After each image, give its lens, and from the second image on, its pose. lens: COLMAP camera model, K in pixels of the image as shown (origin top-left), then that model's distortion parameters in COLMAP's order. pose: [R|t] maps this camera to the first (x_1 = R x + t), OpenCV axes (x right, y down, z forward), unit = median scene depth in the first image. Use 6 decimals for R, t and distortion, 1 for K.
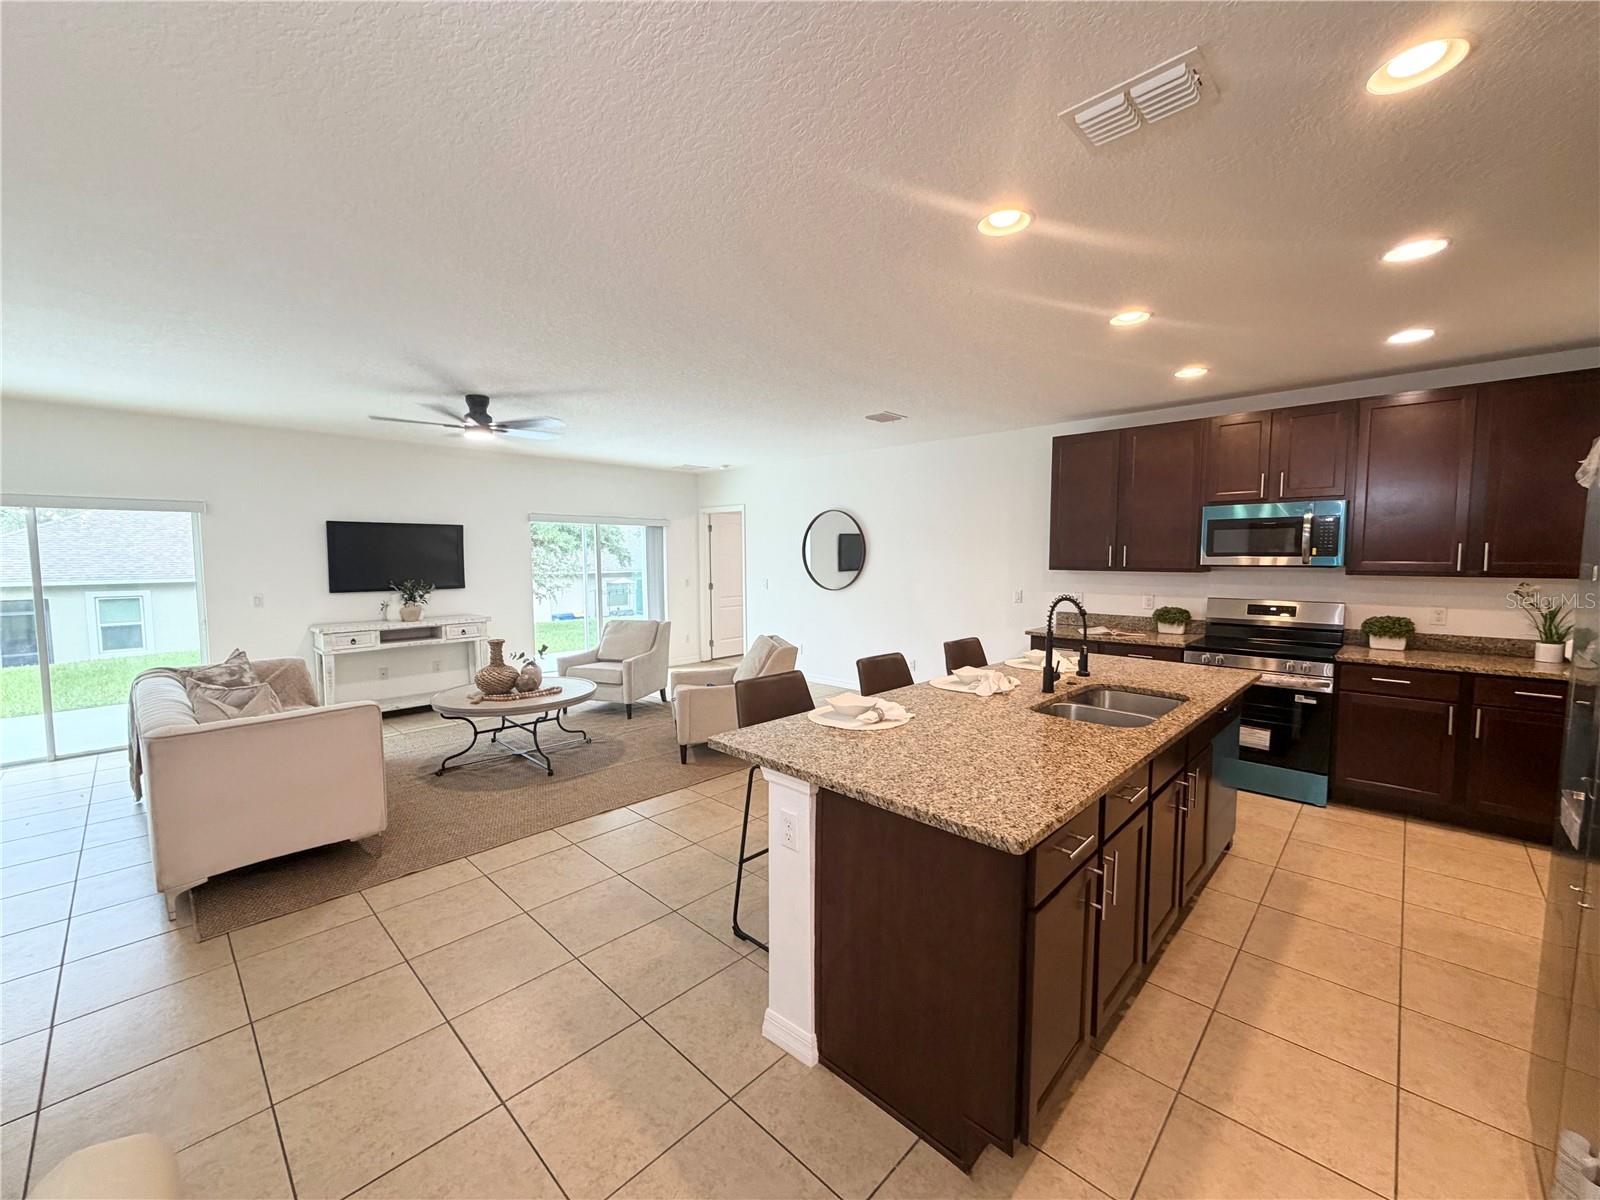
lens RADIAL K [[641.7, 0, 800.0], [0, 641.7, 600.0], [0, 0, 1]] dist [-0.000735, 0.000011]
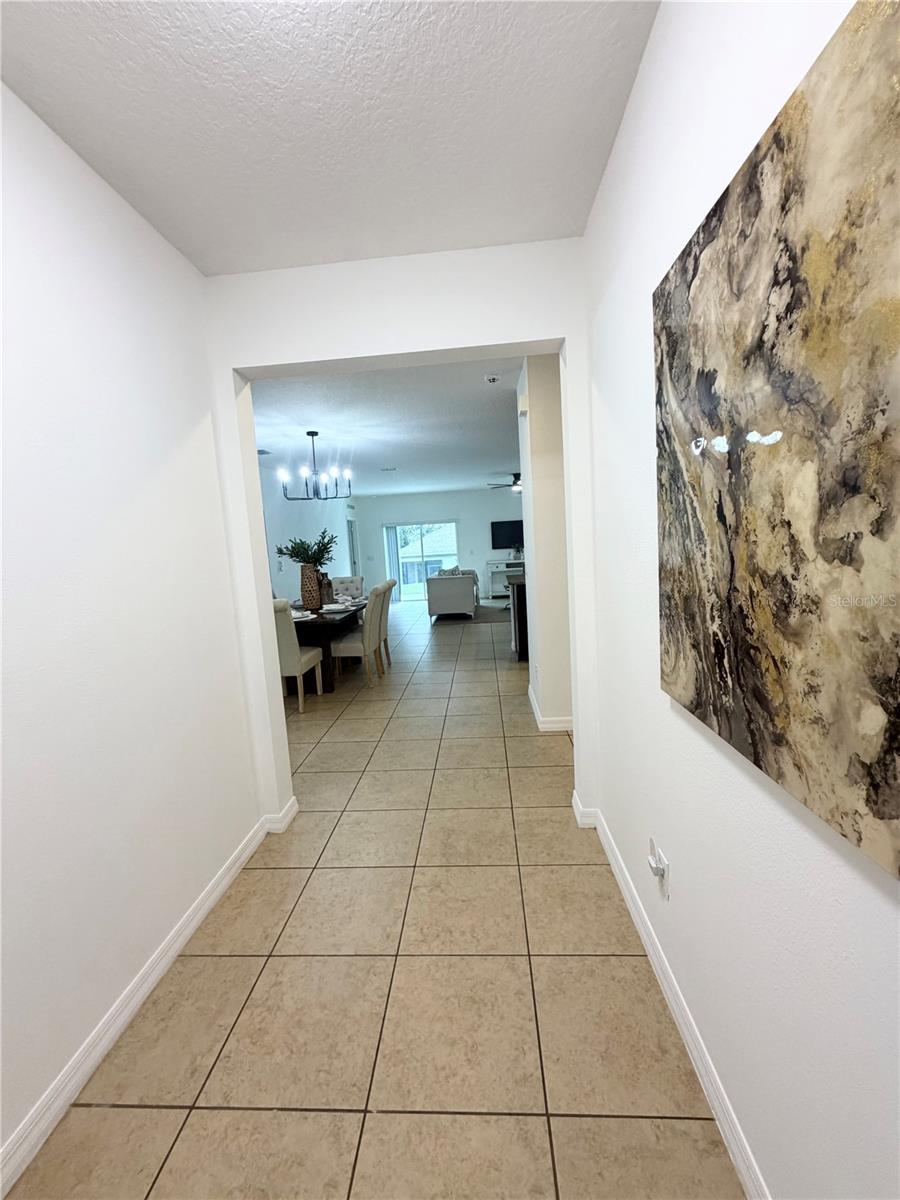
lens RADIAL K [[481.3, 0, 451.9], [0, 481.3, 595.0], [0, 0, 1]] dist [-0.000735, 0.000011]
pose [[0.645640, 0.046696, -0.762213, 0.835164], [0.002625, 0.997987, 0.063364, 0.063105], [0.763637, -0.042911, 0.644218, -0.507630]]
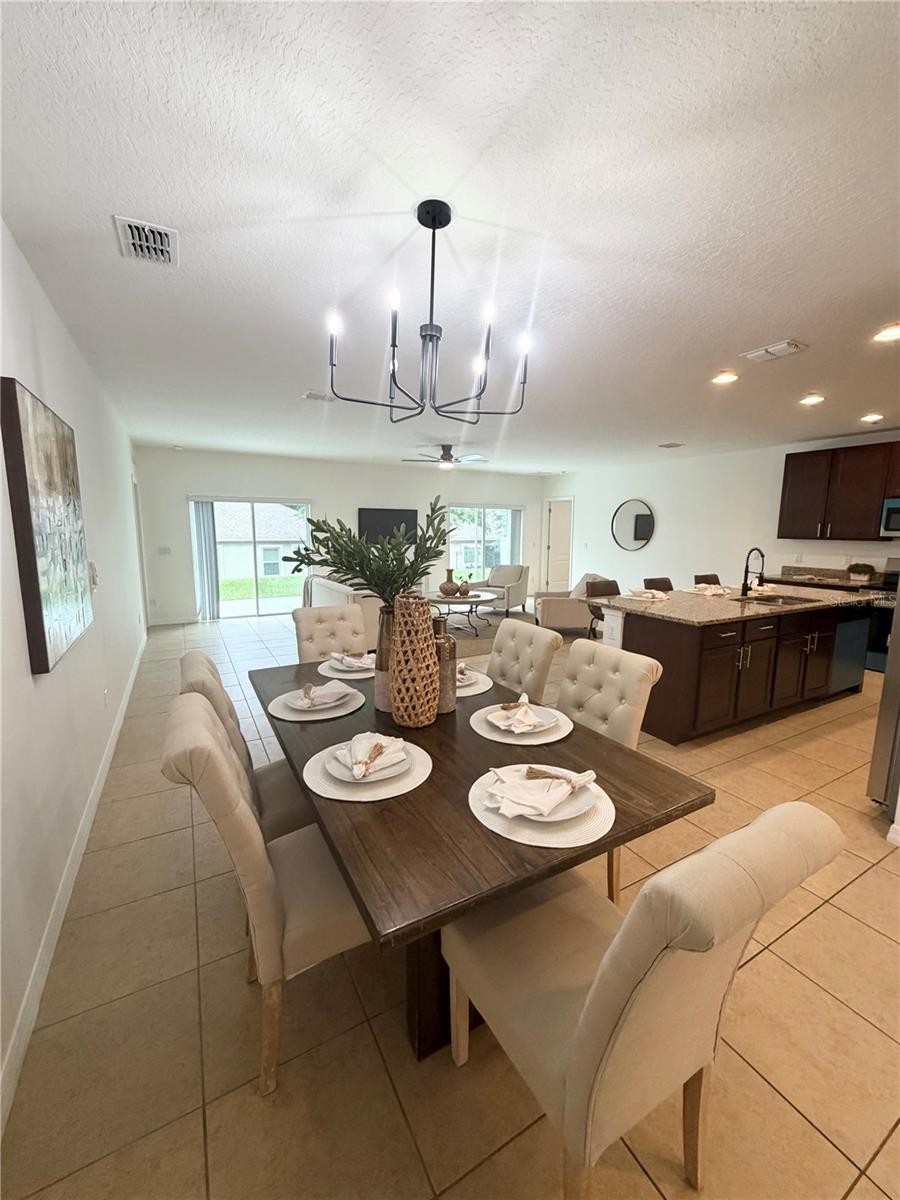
lens RADIAL K [[481.3, 0, 451.9], [0, 481.3, 595.0], [0, 0, 1]] dist [-0.000735, 0.000011]
pose [[0.956267, 0.050310, -0.288137, -0.032206], [-0.031096, 0.997000, 0.070881, 0.034811], [0.290839, -0.058821, 0.954962, -0.405242]]
